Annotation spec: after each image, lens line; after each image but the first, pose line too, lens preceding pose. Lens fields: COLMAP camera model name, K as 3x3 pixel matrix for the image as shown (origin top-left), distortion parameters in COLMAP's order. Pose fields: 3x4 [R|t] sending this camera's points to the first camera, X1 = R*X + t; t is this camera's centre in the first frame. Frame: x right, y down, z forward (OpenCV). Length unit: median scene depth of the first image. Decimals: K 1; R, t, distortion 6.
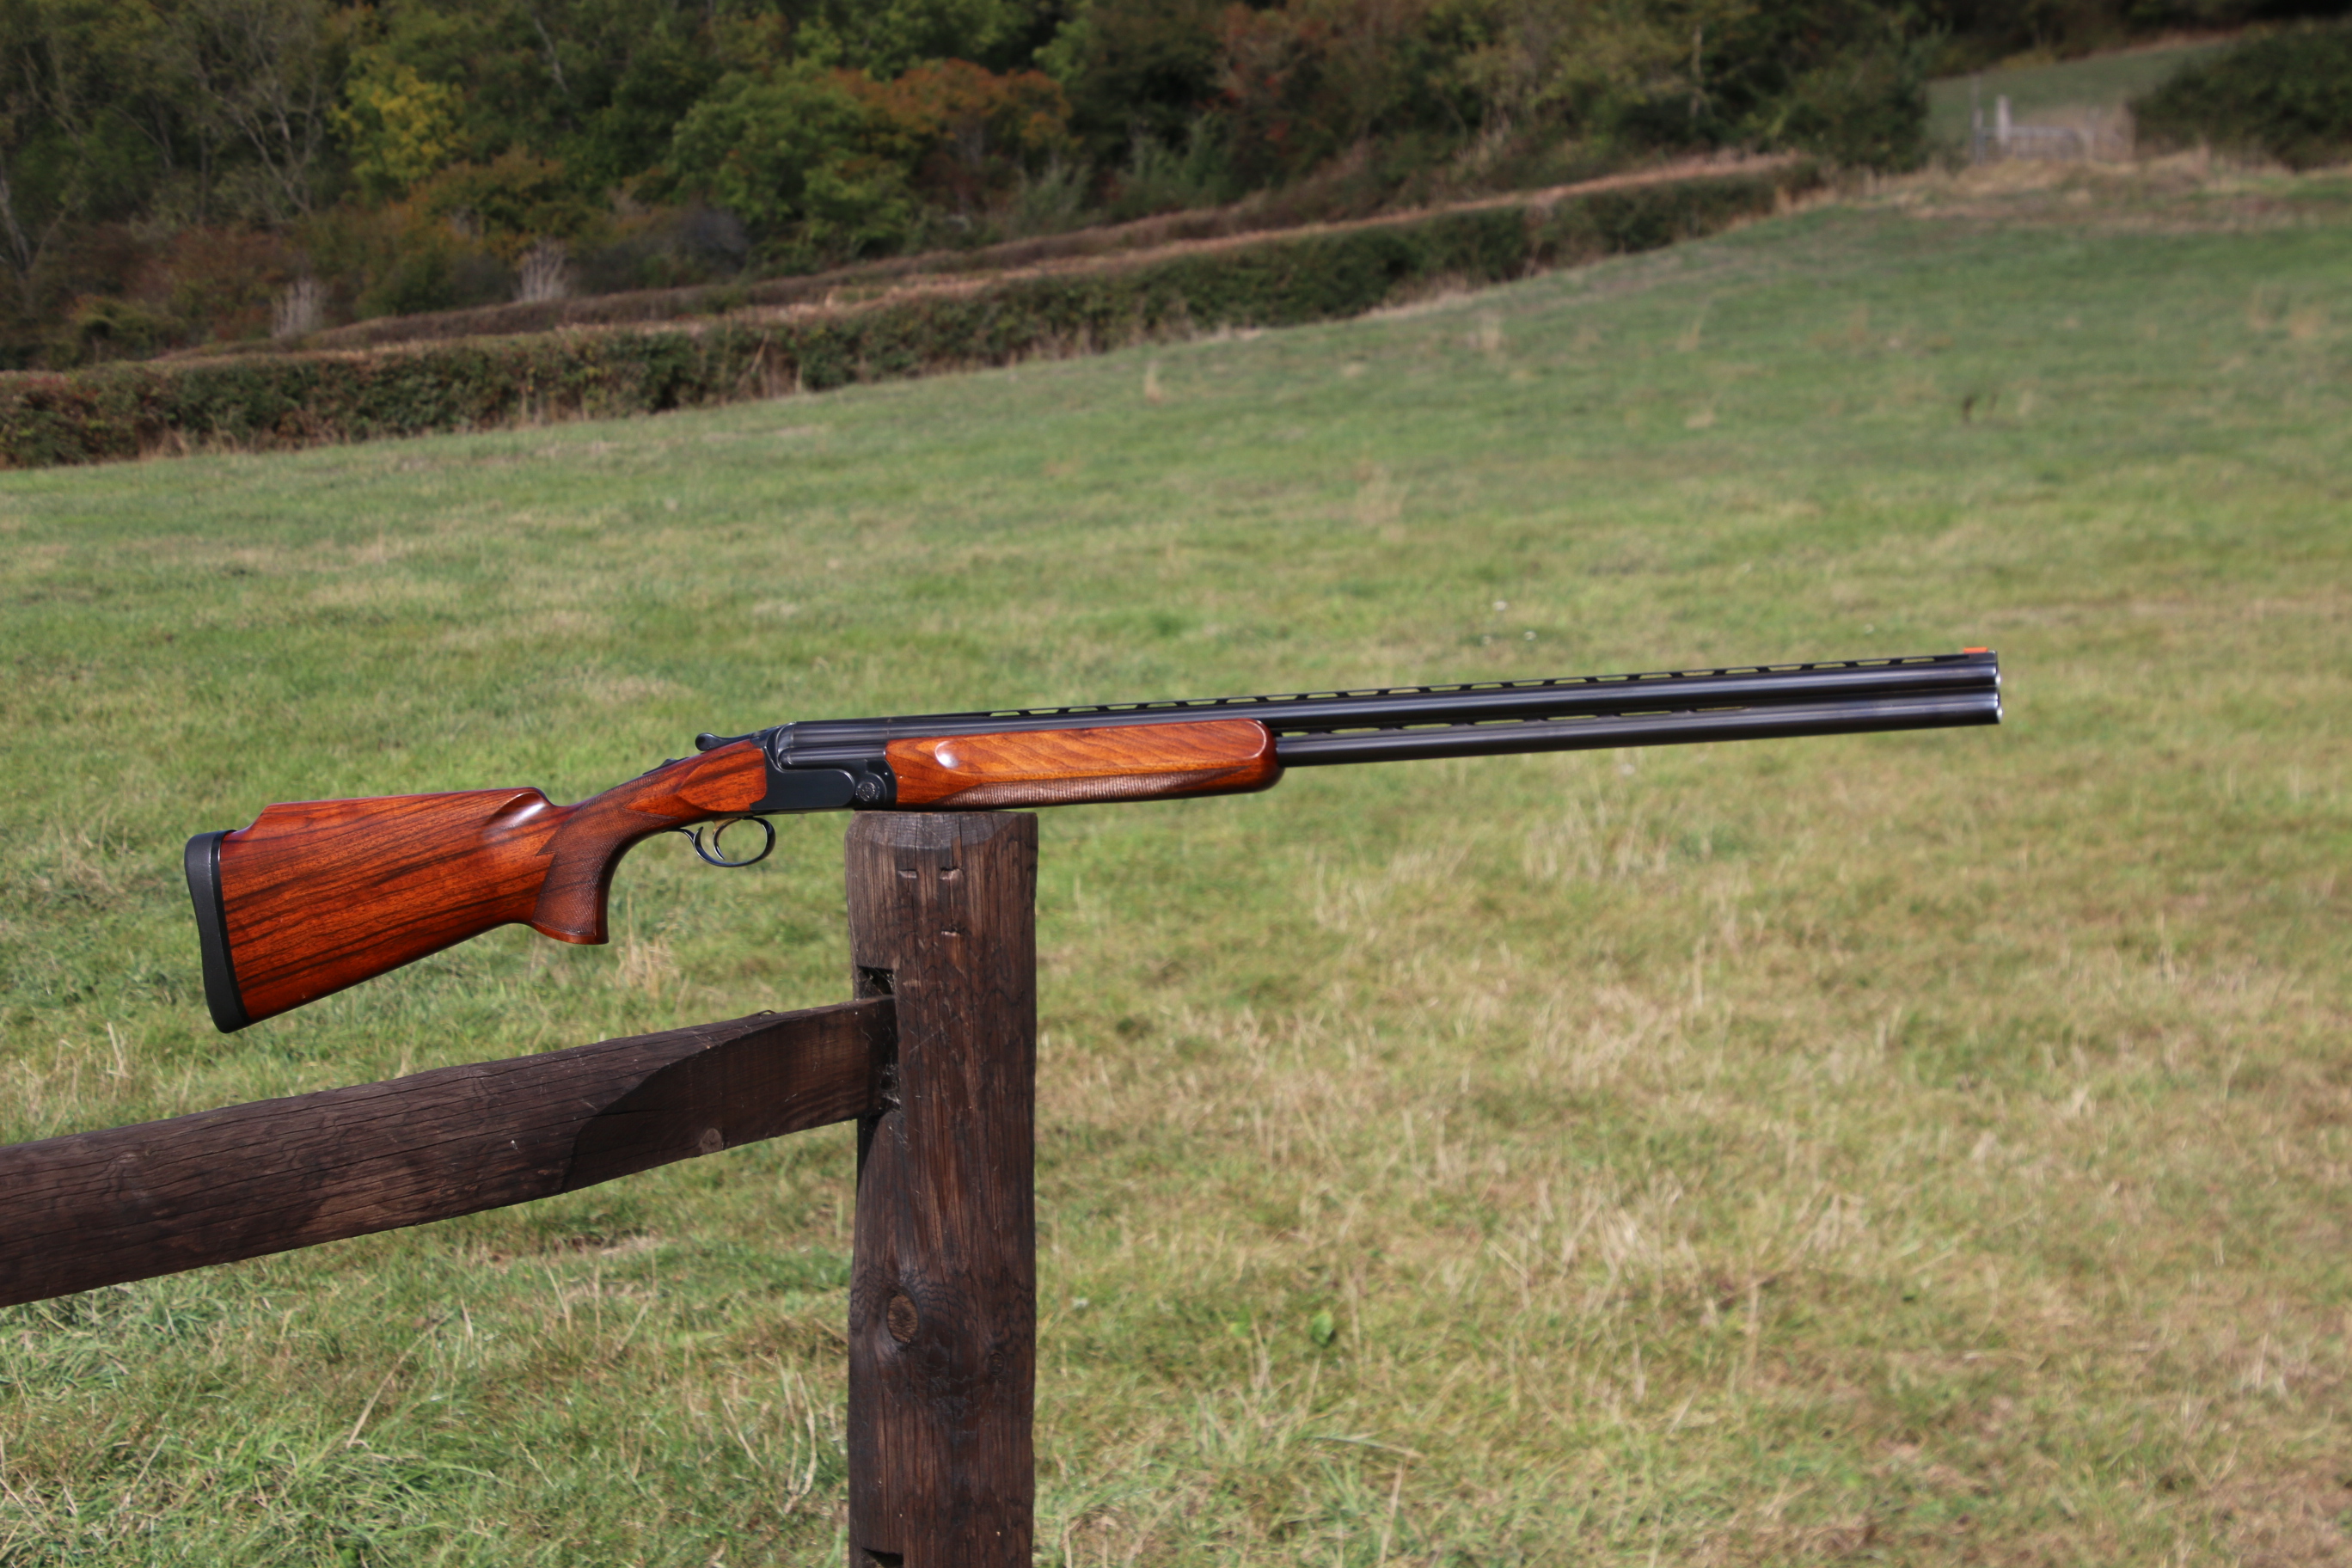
lens RADIAL K [[4307.7, 0, 1277.9], [0, 4307.7, 876.7], [0, 0, 1]] dist [0.351959, 0.749468]
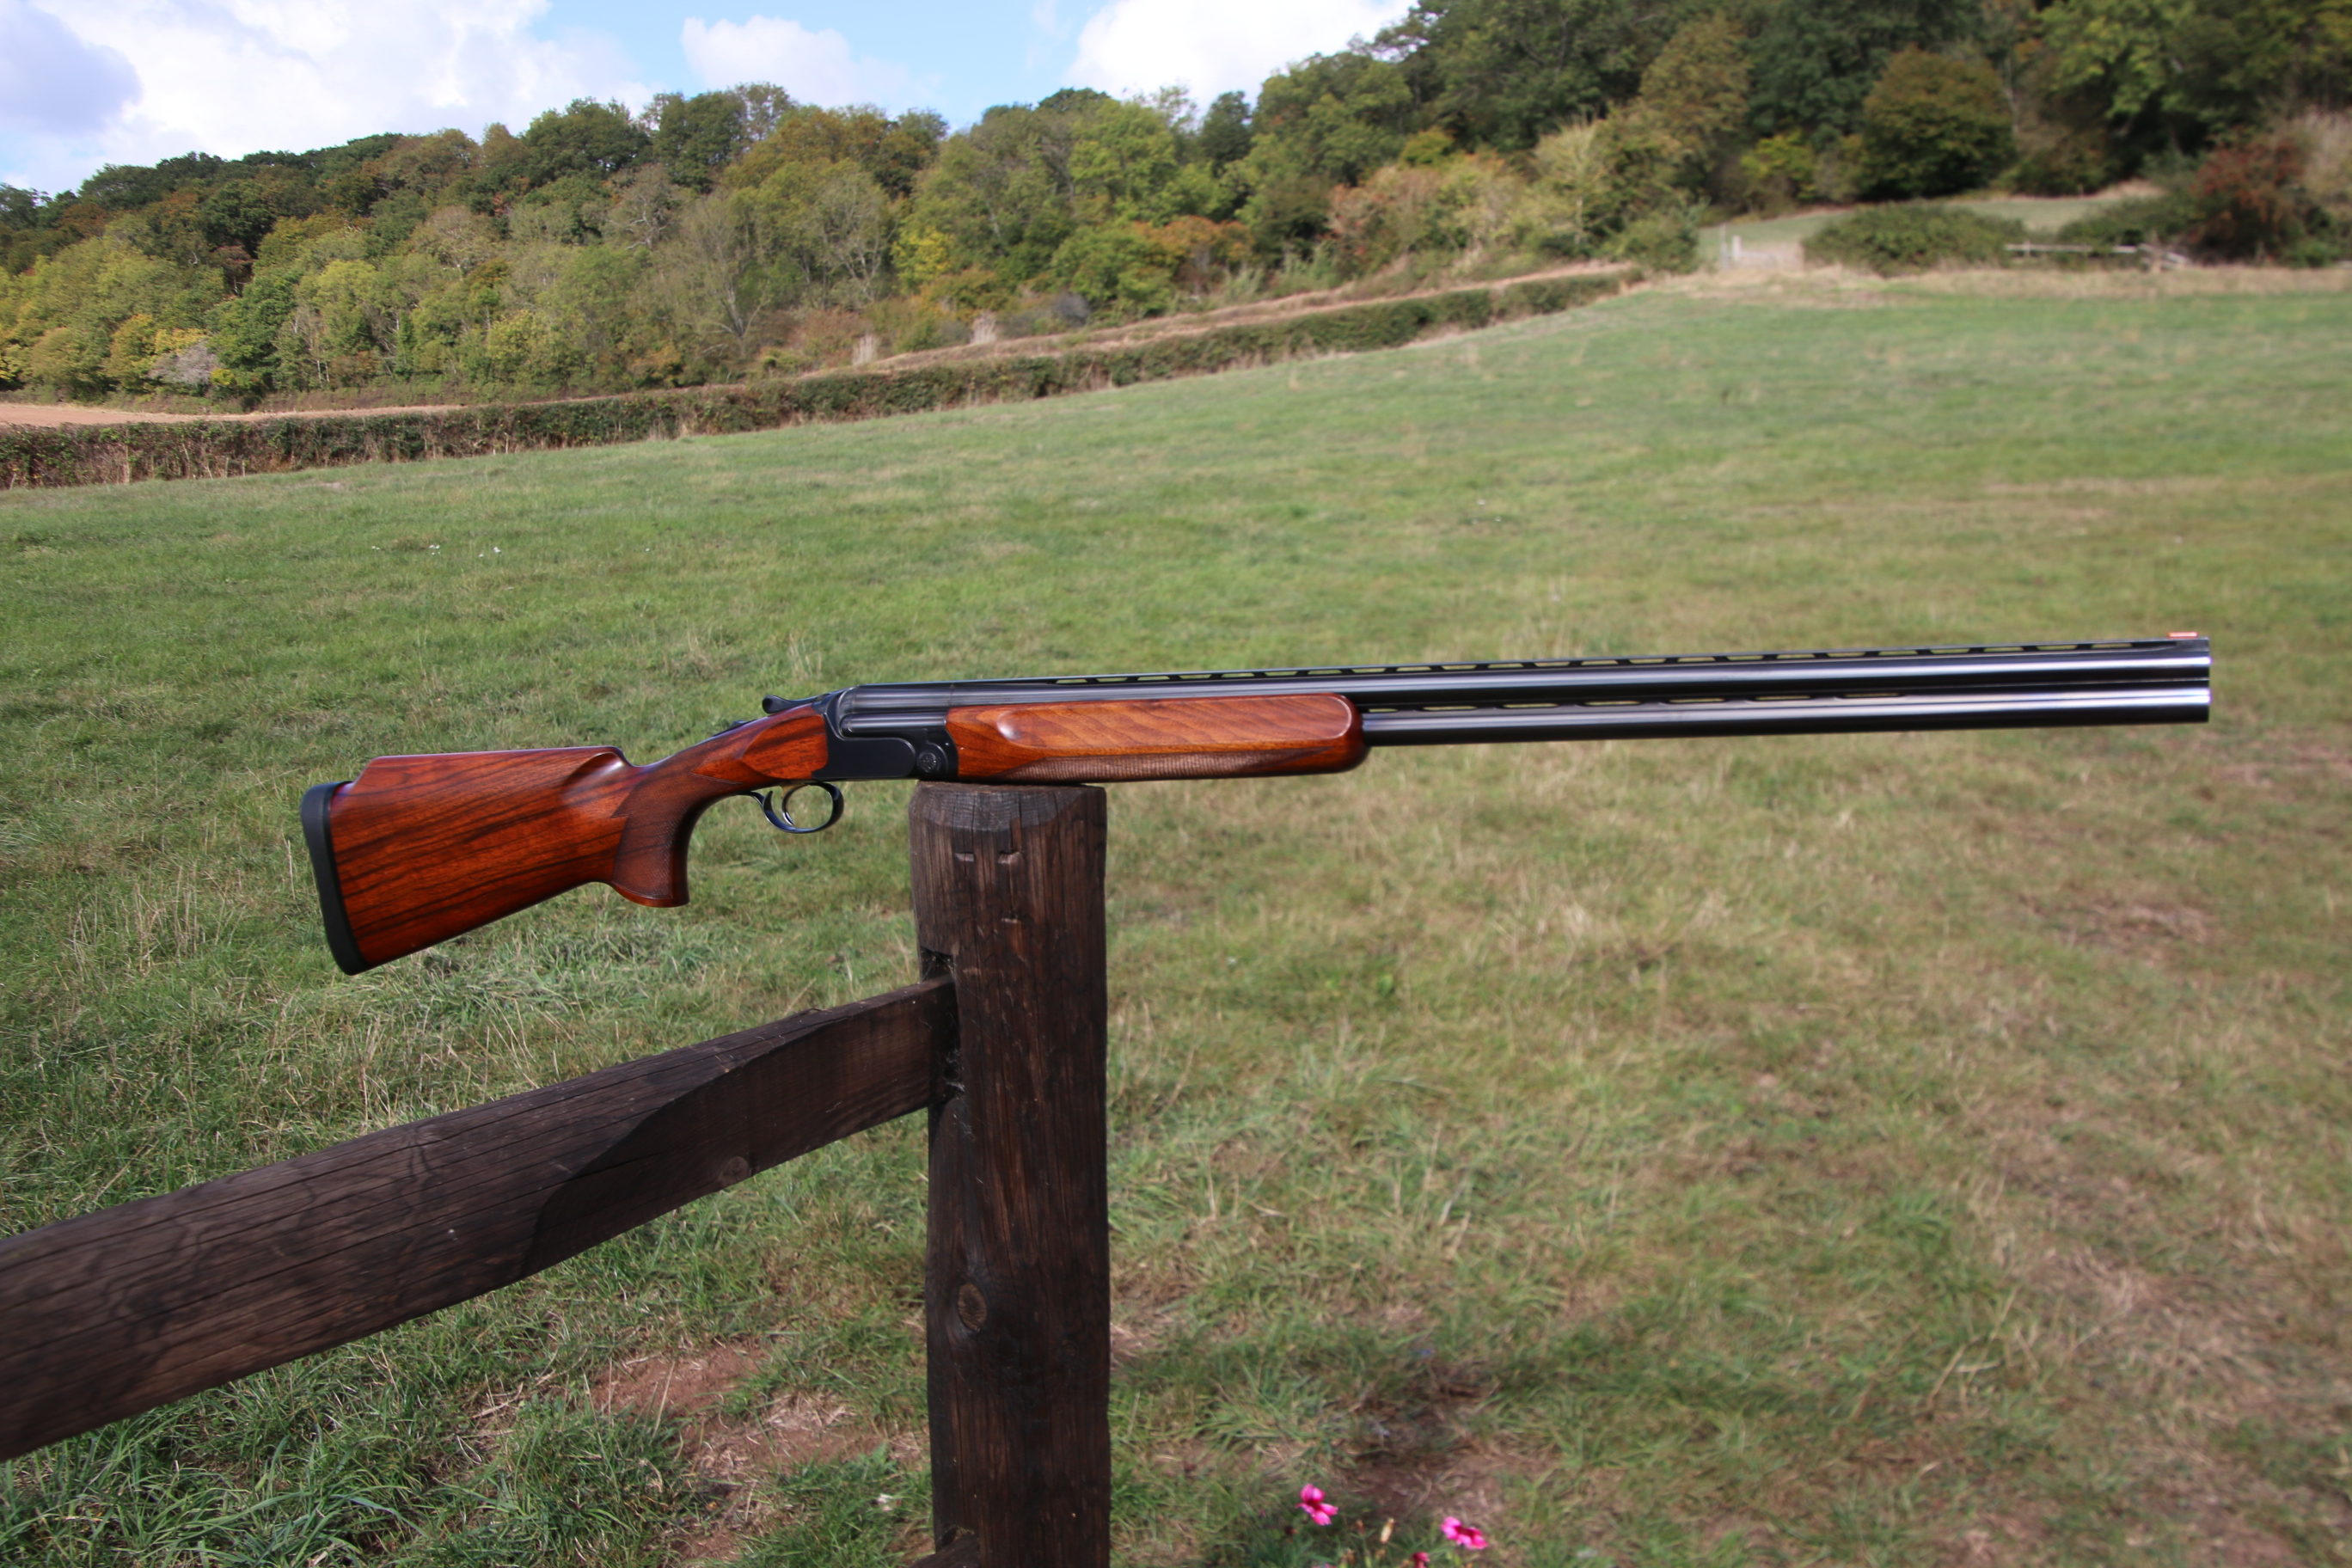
lens RADIAL K [[2159.9, 0, 1284.1], [0, 2159.9, 864.7], [0, 0, 1]] dist [-0.054311, 0.169170]
pose [[0.999417, 0.007286, -0.033347, -0.000257], [-0.003709, 0.994350, 0.106088, -0.009342], [0.033931, -0.105903, 0.993797, 0.103950]]
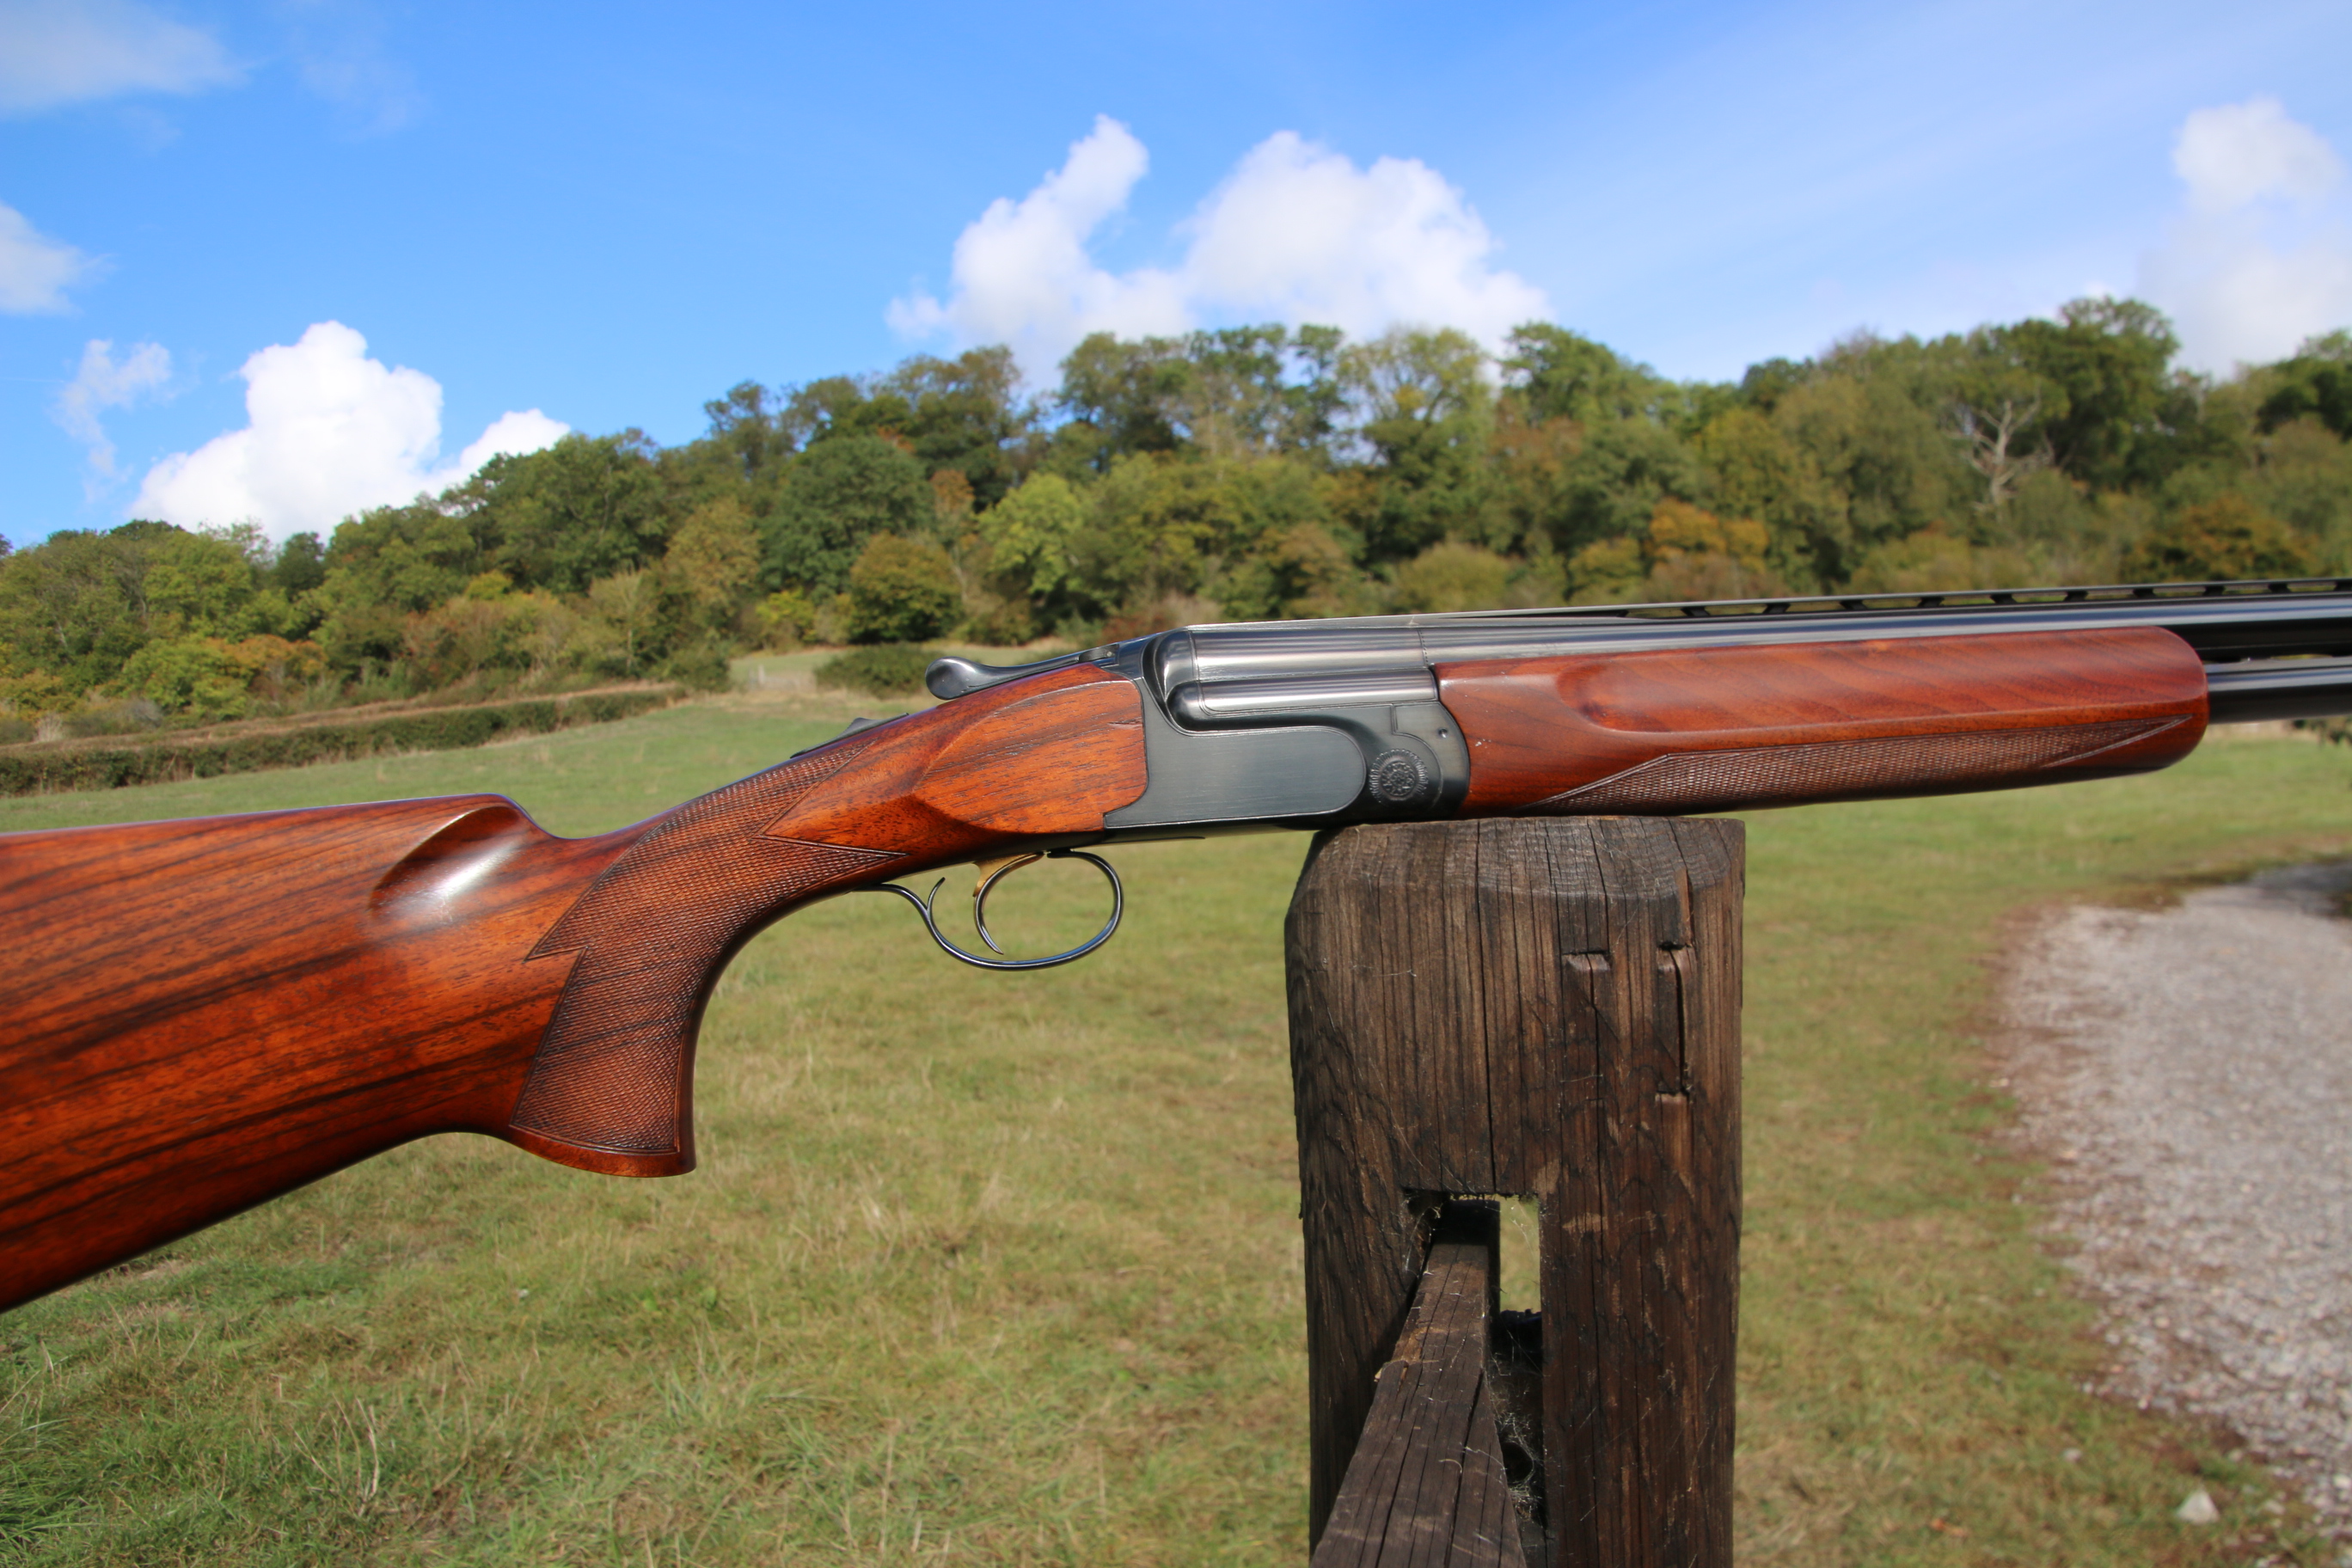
lens RADIAL K [[1752.8, 0, 1301.1], [0, 1752.8, 848.5], [0, 0, 1]] dist [-0.133254, 0.082424]
pose [[0.886870, -0.008349, 0.461943, -0.035982], [0.045219, 0.996605, -0.068803, -0.000222], [-0.459801, 0.081908, 0.884237, 0.166362]]
